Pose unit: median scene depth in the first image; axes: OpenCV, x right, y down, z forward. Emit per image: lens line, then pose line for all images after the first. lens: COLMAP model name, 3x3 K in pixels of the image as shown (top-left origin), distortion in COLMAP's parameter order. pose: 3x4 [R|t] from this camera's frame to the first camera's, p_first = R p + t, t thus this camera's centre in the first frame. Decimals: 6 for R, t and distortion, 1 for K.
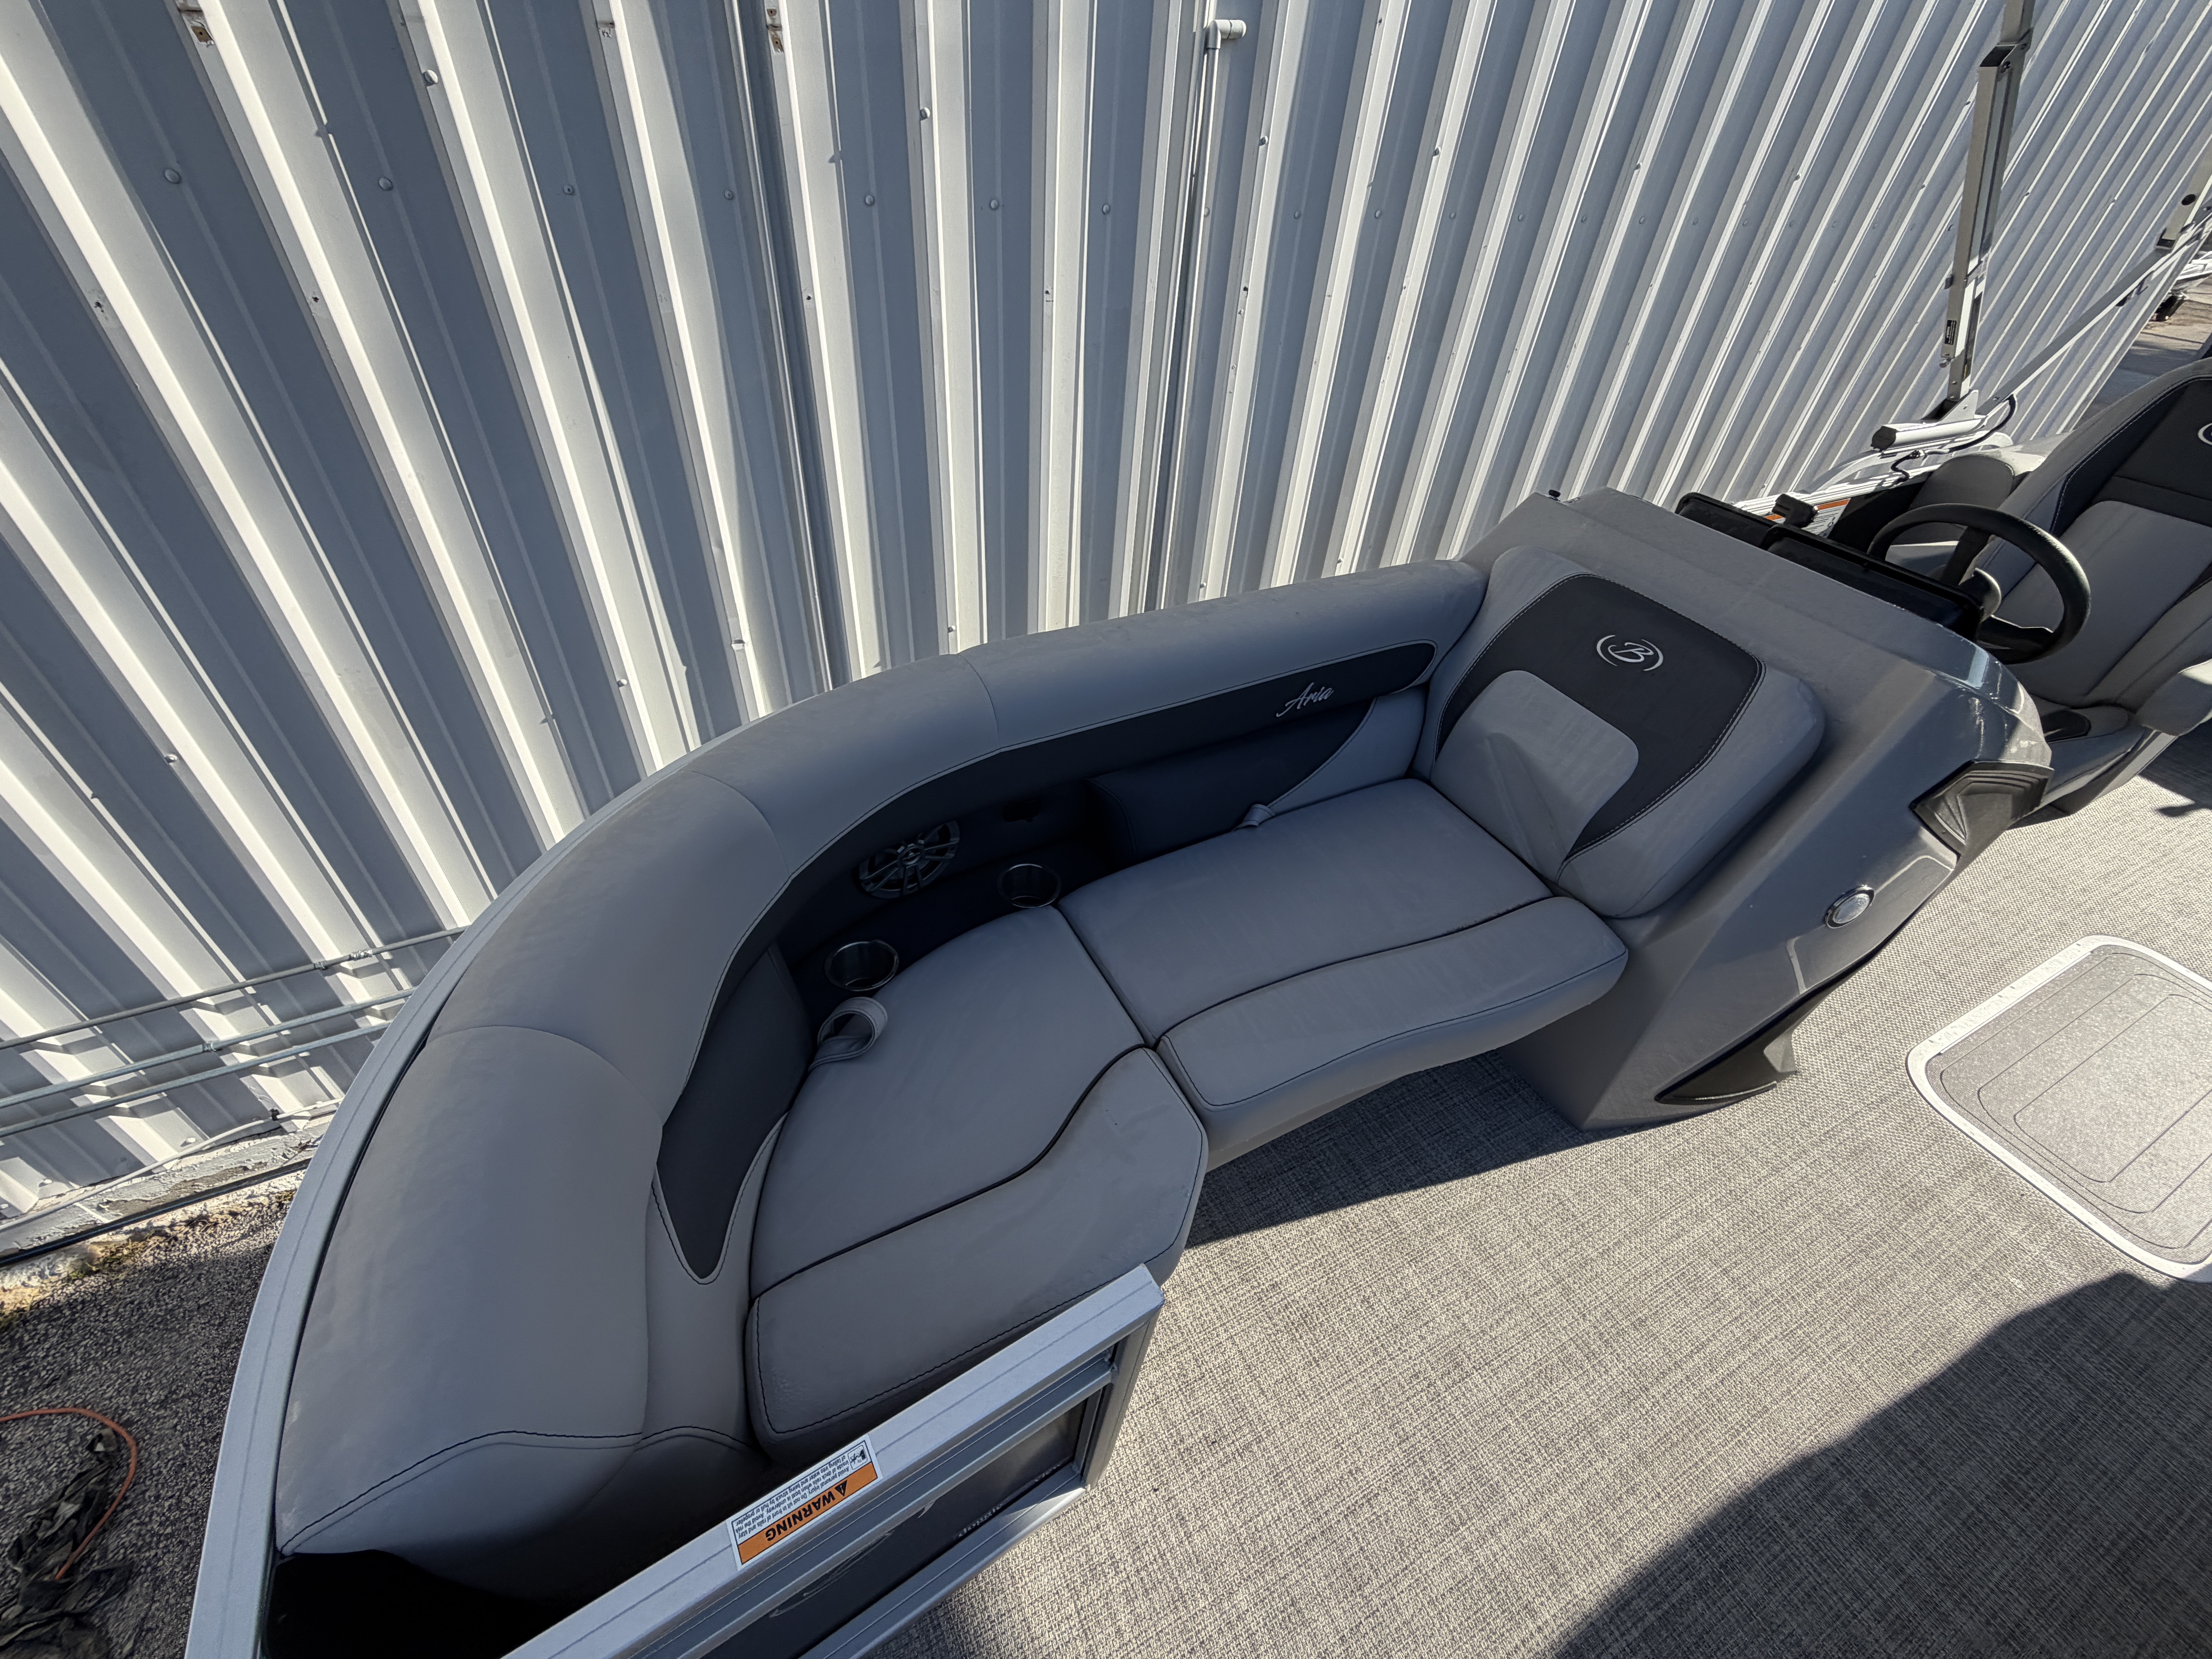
lens RADIAL K [[905.4, 0, 1106.0], [0, 905.4, 829.5], [0, 0, 1]] dist [0.004264, -0.000206]
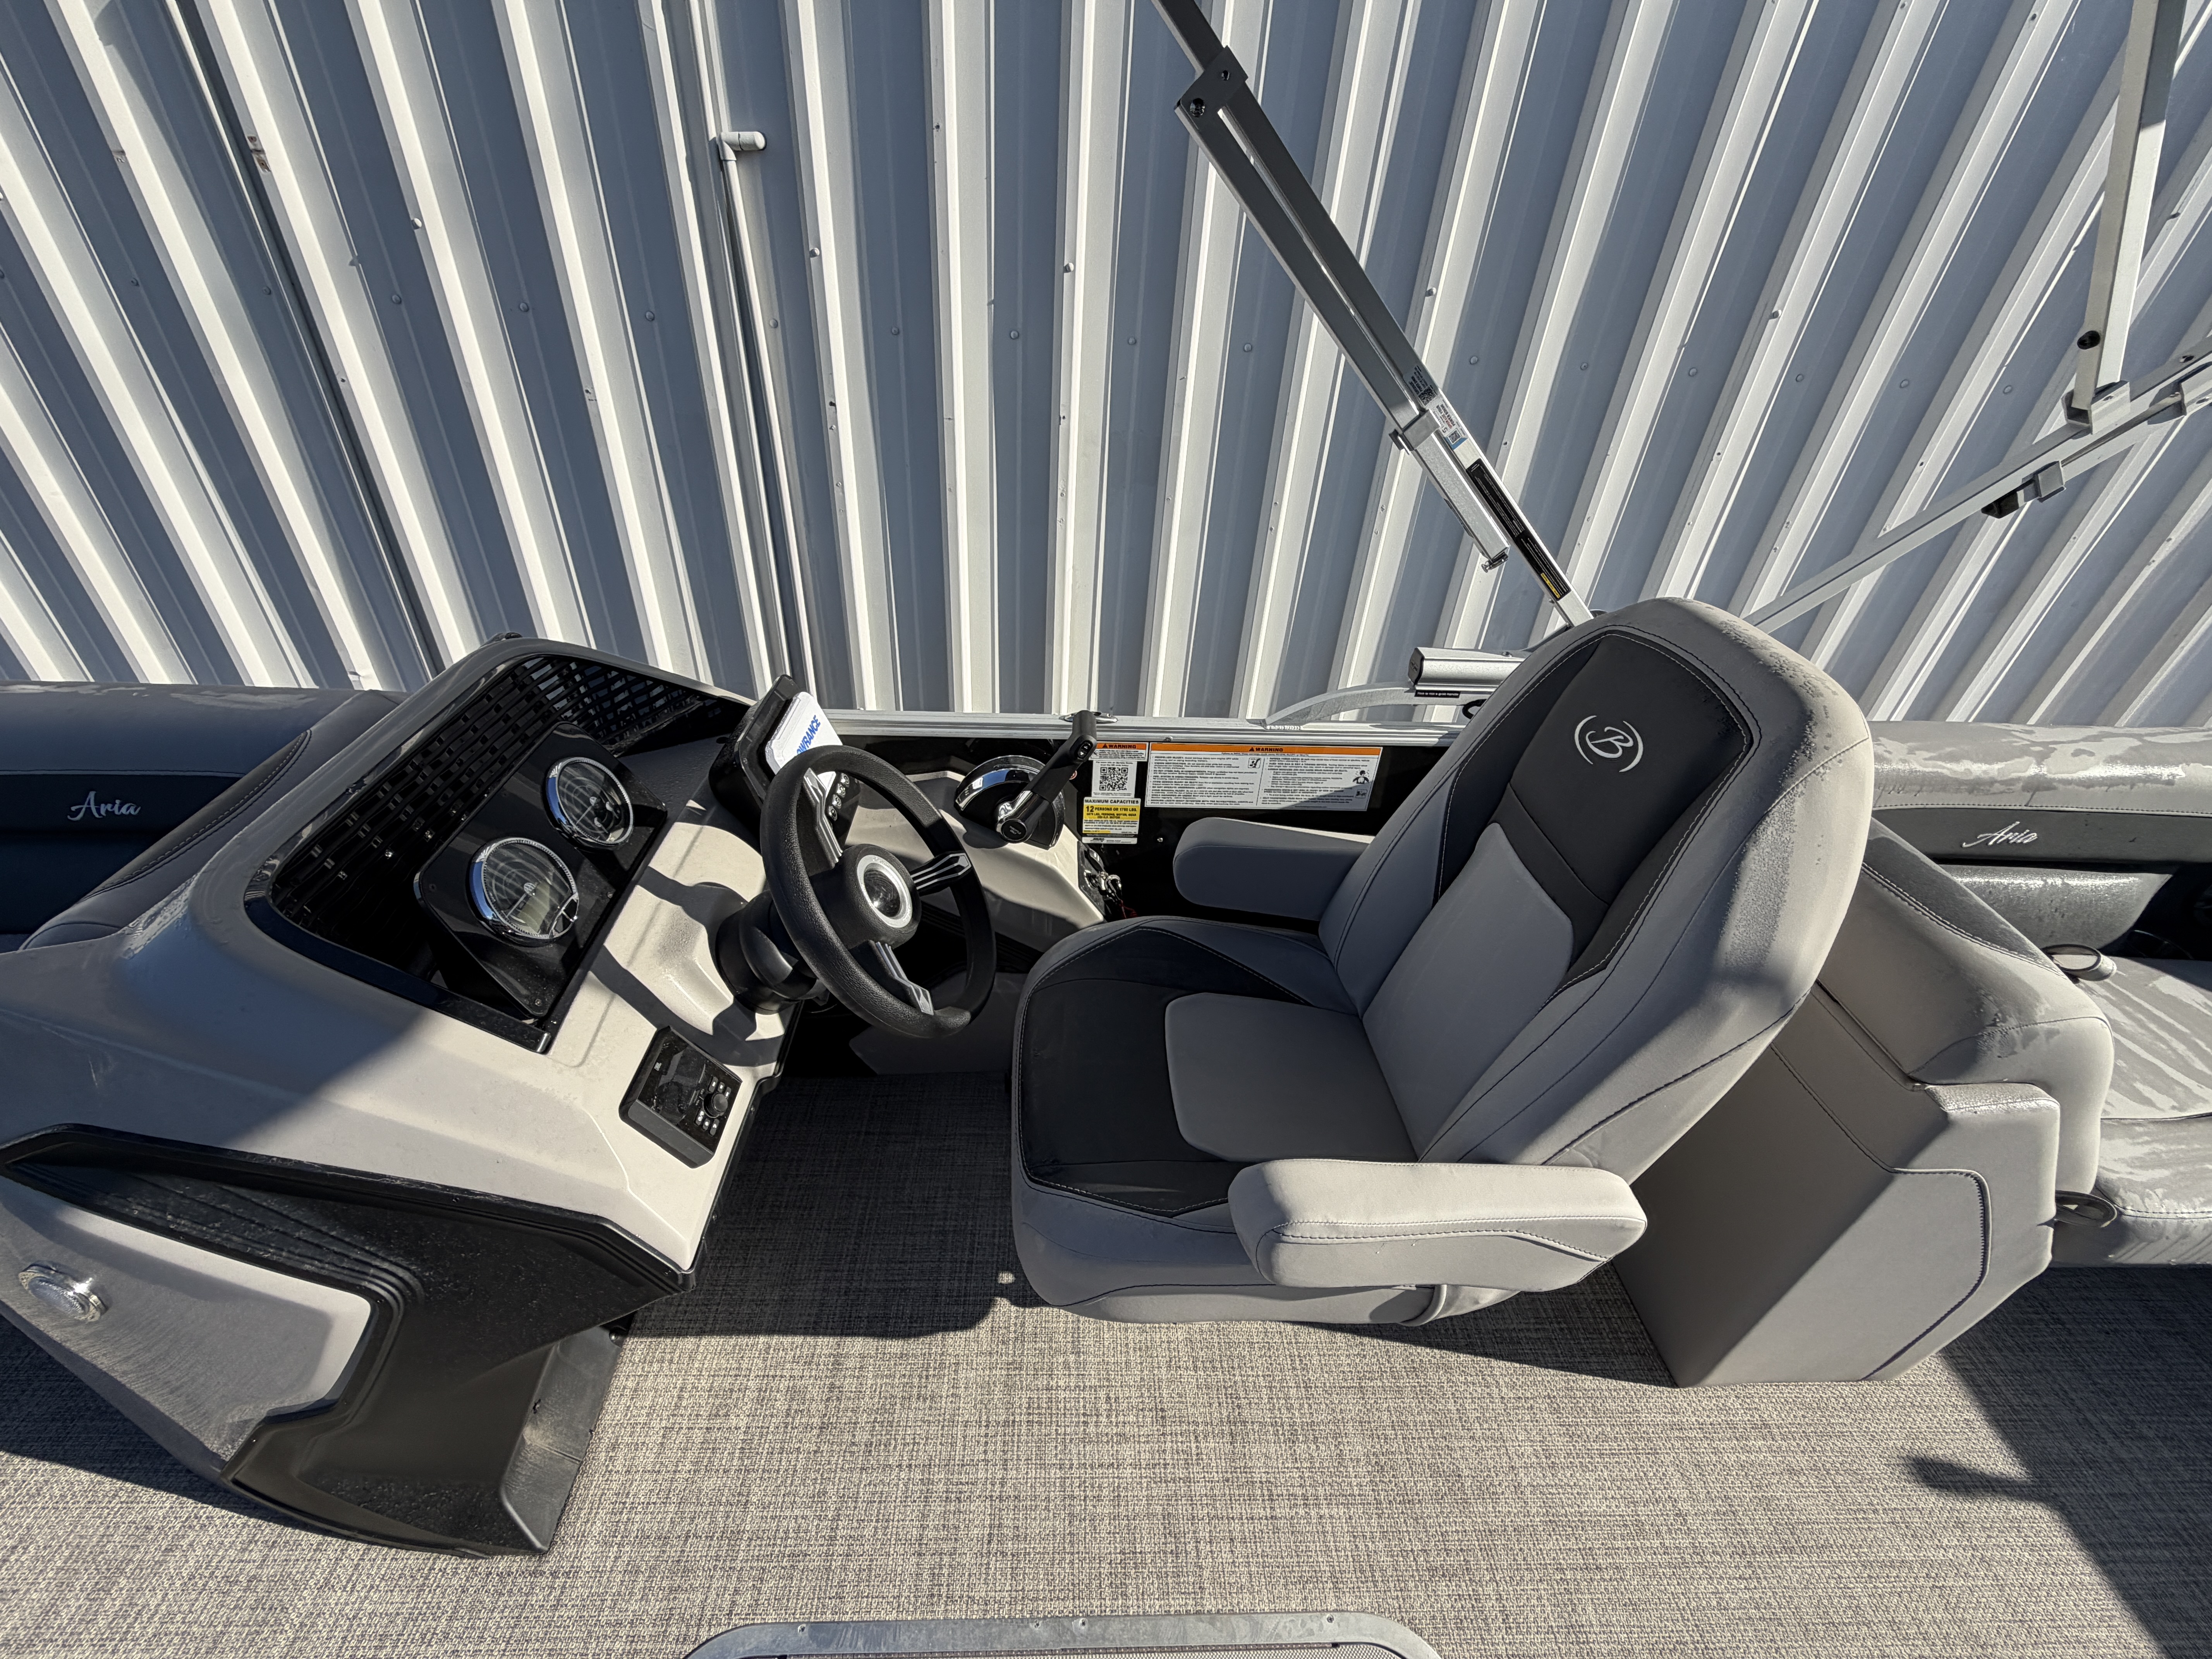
lens RADIAL K [[868.2, 0, 1069.0], [0, 868.2, 822.3], [0, 0, 1]] dist [-0.000993, 0.000051]
pose [[0.898228, 0.234037, -0.372038, 0.869751], [-0.274399, 0.959823, -0.058699, -0.214812], [0.343353, 0.154812, 0.926360, 0.351364]]
